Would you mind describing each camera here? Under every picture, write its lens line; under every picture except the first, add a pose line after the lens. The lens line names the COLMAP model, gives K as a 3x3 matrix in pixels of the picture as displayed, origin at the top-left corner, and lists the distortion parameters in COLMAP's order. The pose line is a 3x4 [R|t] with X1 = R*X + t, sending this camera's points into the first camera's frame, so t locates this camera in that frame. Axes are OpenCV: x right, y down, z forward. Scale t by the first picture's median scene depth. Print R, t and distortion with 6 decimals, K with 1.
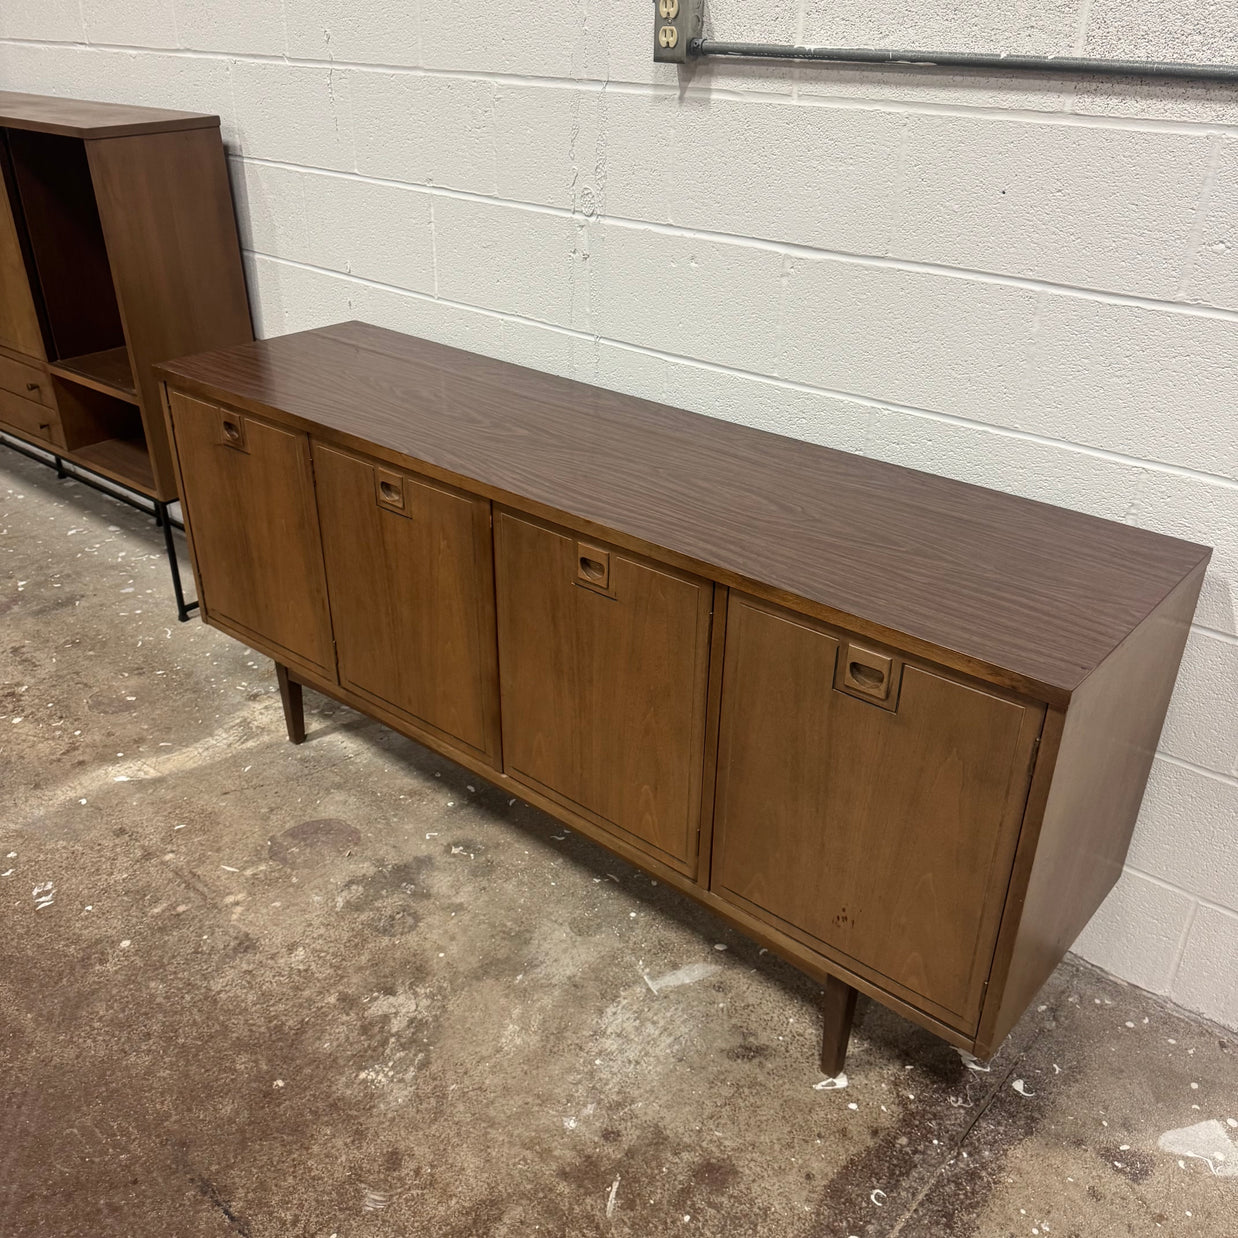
lens RADIAL K [[1158.8, 0, 630.3], [0, 1158.8, 607.7], [0, 0, 1]] dist [0.116349, -0.204373]
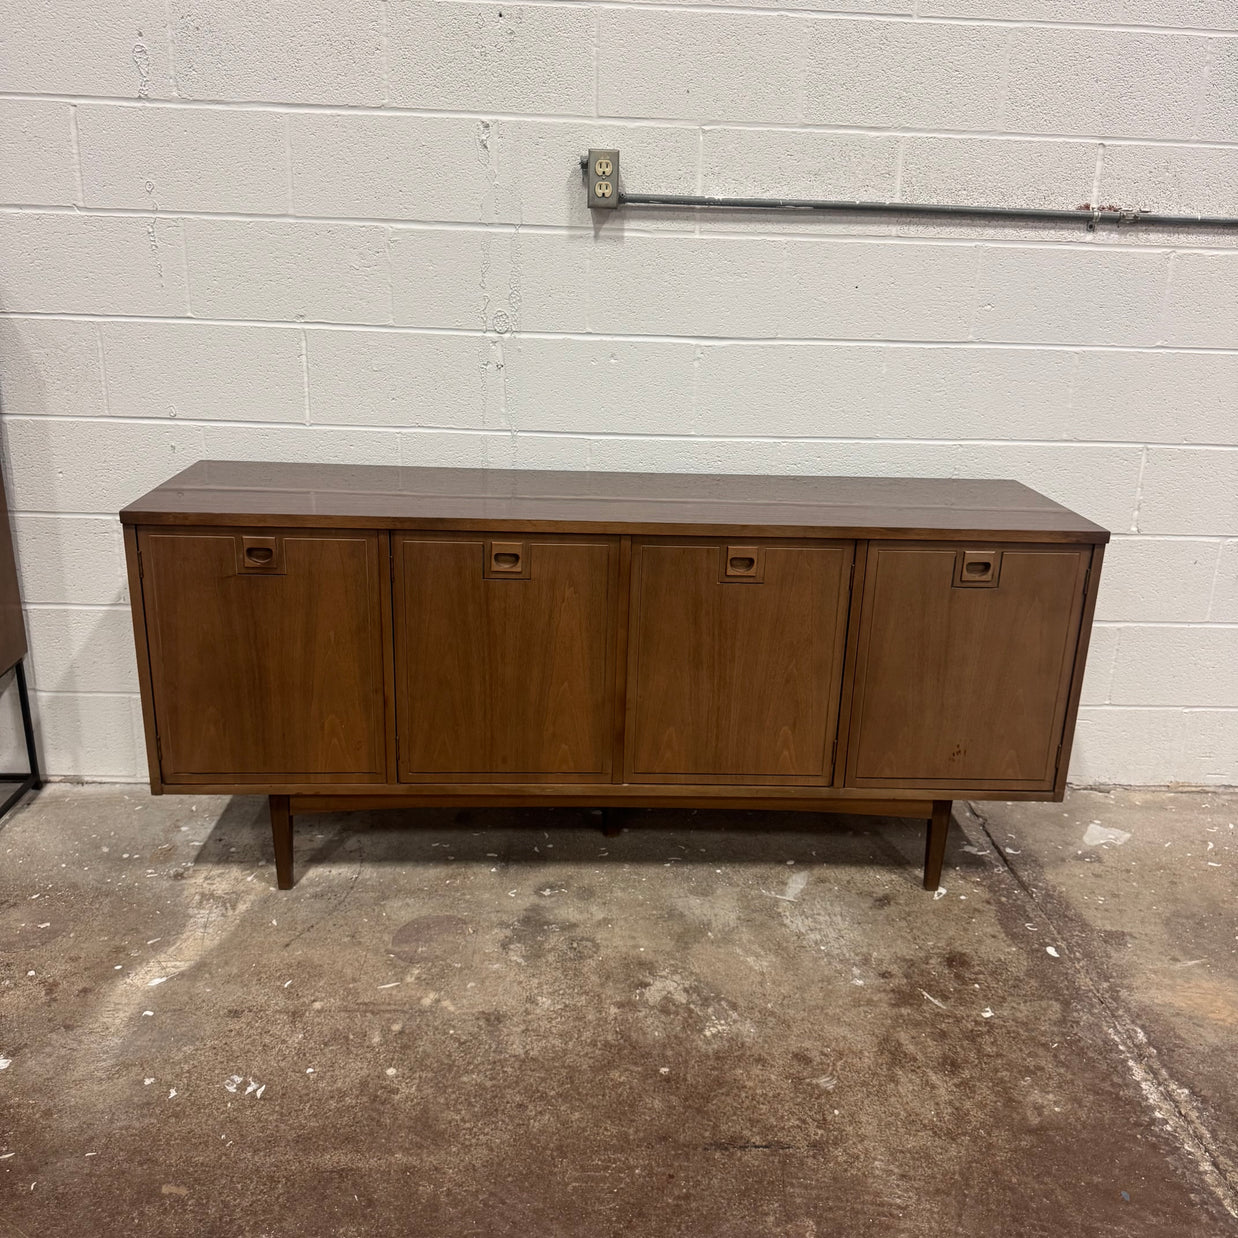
lens RADIAL K [[1139.6, 0, 619.3], [0, 1139.6, 614.1], [0, 0, 1]] dist [0.172455, -0.374406]
pose [[0.733624, -0.198804, 0.649825, -0.855760], [0.294594, 0.954764, -0.040489, 0.027473], [-0.612380, 0.221138, 0.759005, 0.101812]]
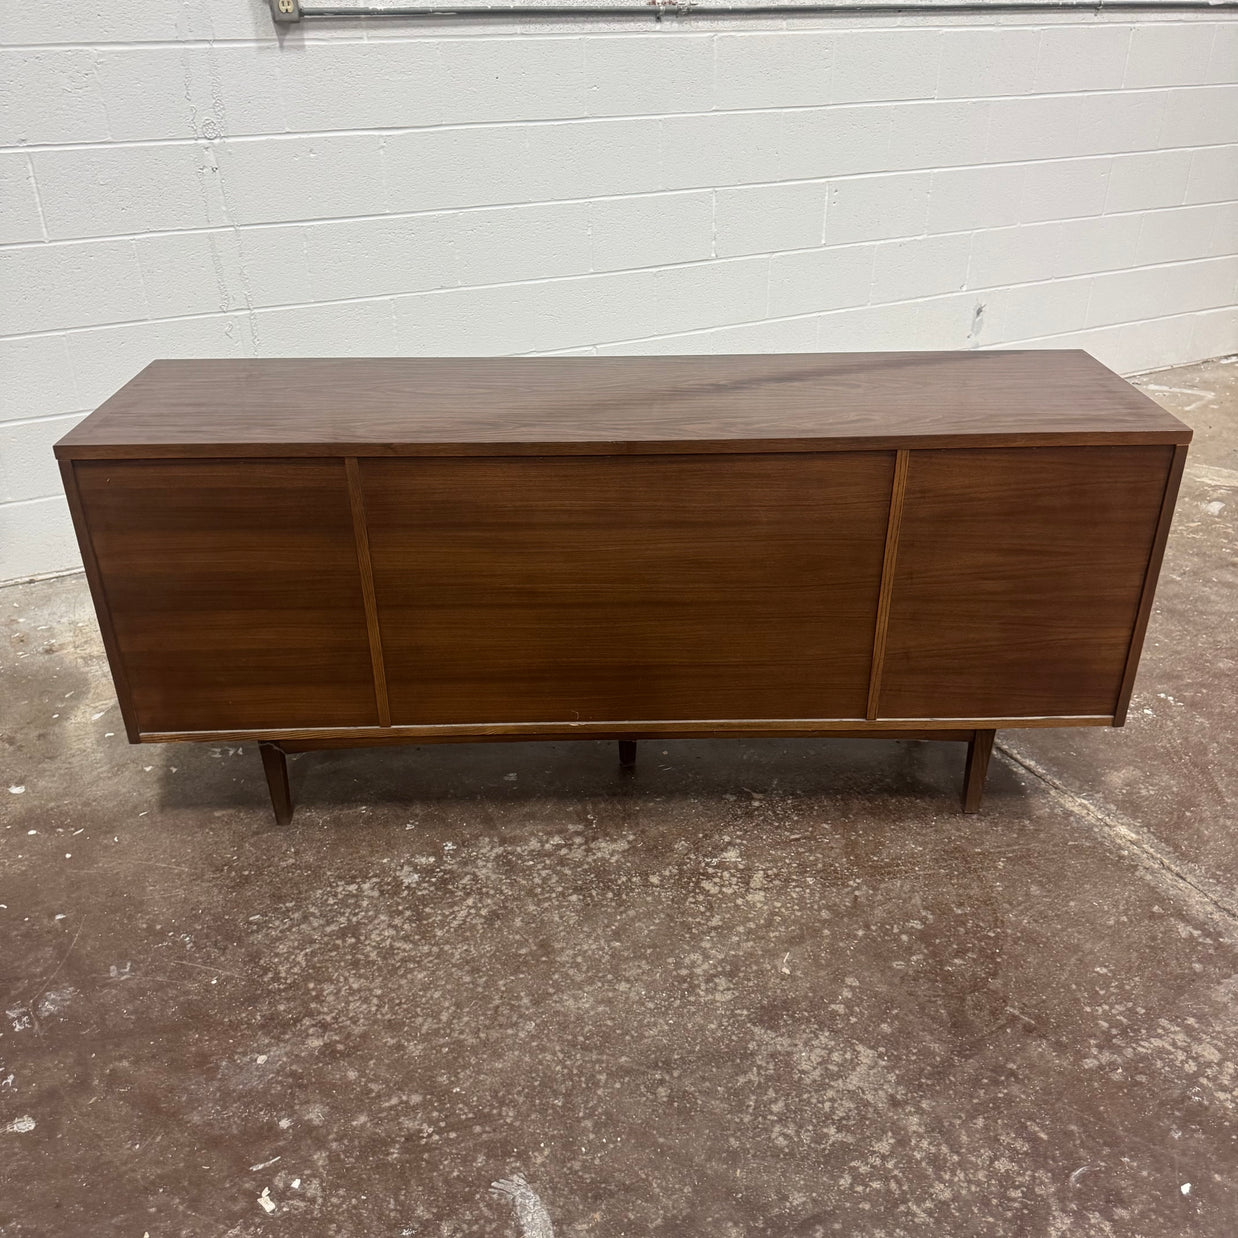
lens RADIAL K [[1176.1, 0, 614.1], [0, 1176.1, 610.1], [0, 0, 1]] dist [0.017216, -0.015564]
pose [[0.386032, -0.450135, 0.805206, -1.349179], [0.430927, 0.859769, 0.274042, -0.039094], [-0.815647, 0.241196, 0.525874, 0.020518]]
